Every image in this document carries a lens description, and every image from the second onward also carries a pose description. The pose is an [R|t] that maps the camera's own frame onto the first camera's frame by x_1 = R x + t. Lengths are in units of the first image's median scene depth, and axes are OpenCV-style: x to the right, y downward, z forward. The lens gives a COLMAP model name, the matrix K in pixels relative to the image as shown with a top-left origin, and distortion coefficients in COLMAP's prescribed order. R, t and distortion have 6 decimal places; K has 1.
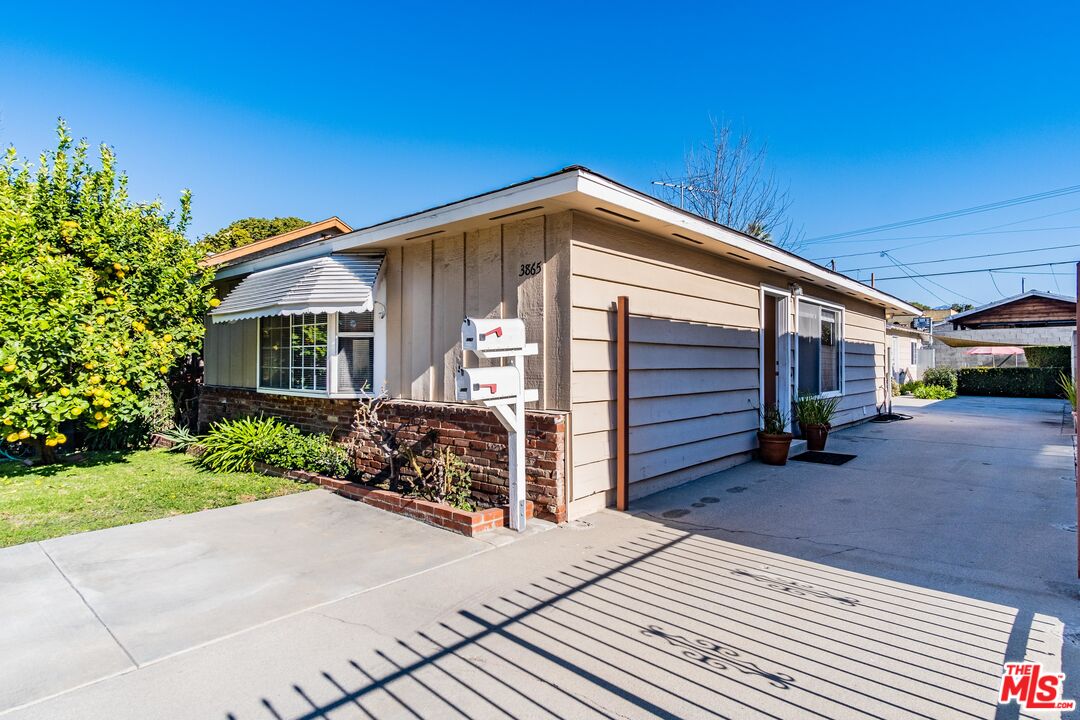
lens RADIAL K [[586.3, 0, 556.5], [0, 586.3, 350.8], [0, 0, 1]] dist [0.005348, 0.000676]
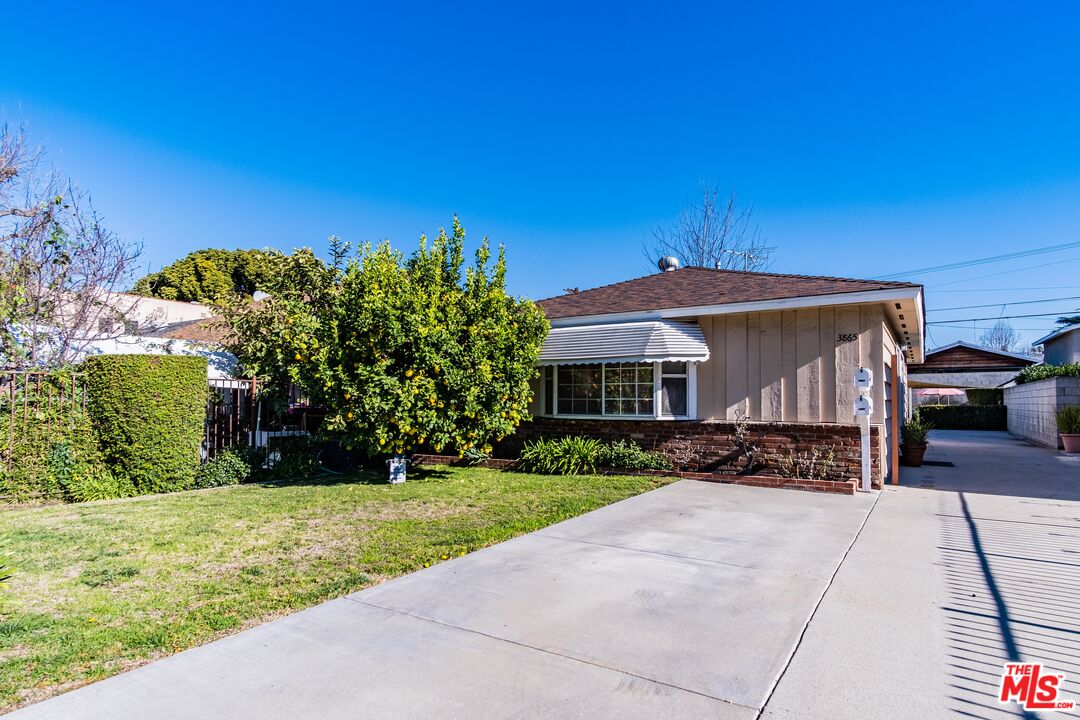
lens RADIAL K [[607.7, 0, 539.2], [0, 607.7, 390.7], [0, 0, 1]] dist [0.004145, 0.001008]
pose [[0.990008, 0.006128, 0.140881, -0.882139], [-0.006136, 0.999981, -0.000375, 0.011468], [-0.140881, -0.000493, 0.990026, -0.433287]]
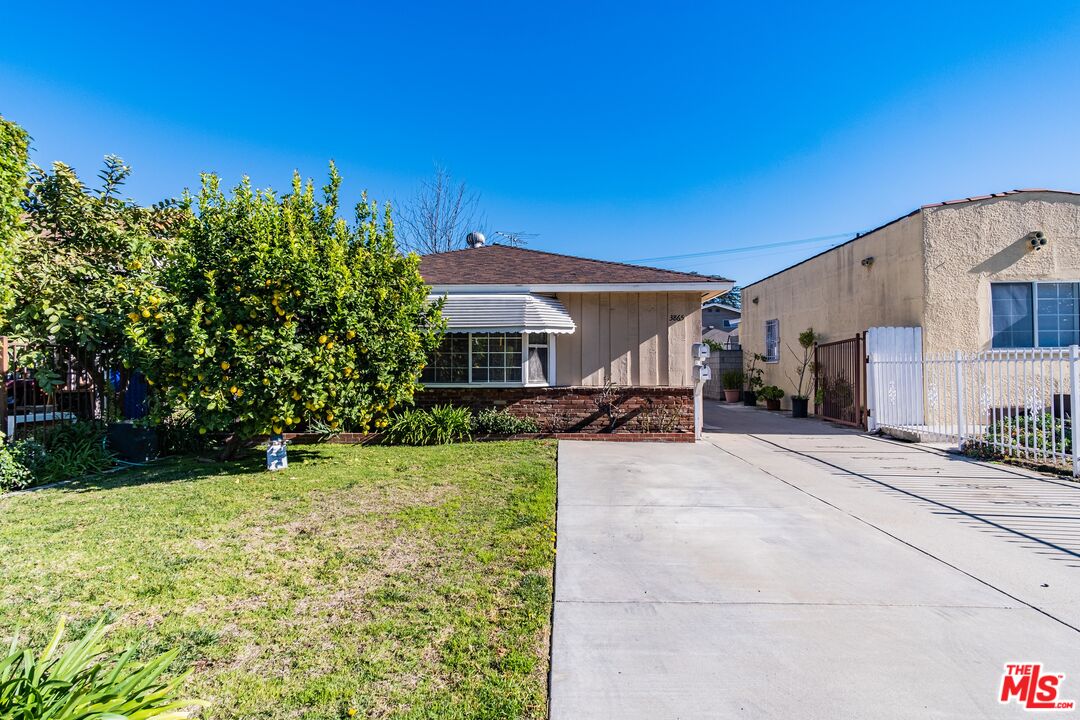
lens RADIAL K [[569.9, 0, 540.0], [0, 569.9, 360.0], [0, 0, 1]] dist [0.004132, 0.001537]
pose [[0.770926, 0.006983, 0.636887, -1.311020], [-0.009689, 0.999953, 0.000764, 0.008867], [-0.636851, -0.006760, 0.770957, -0.178955]]
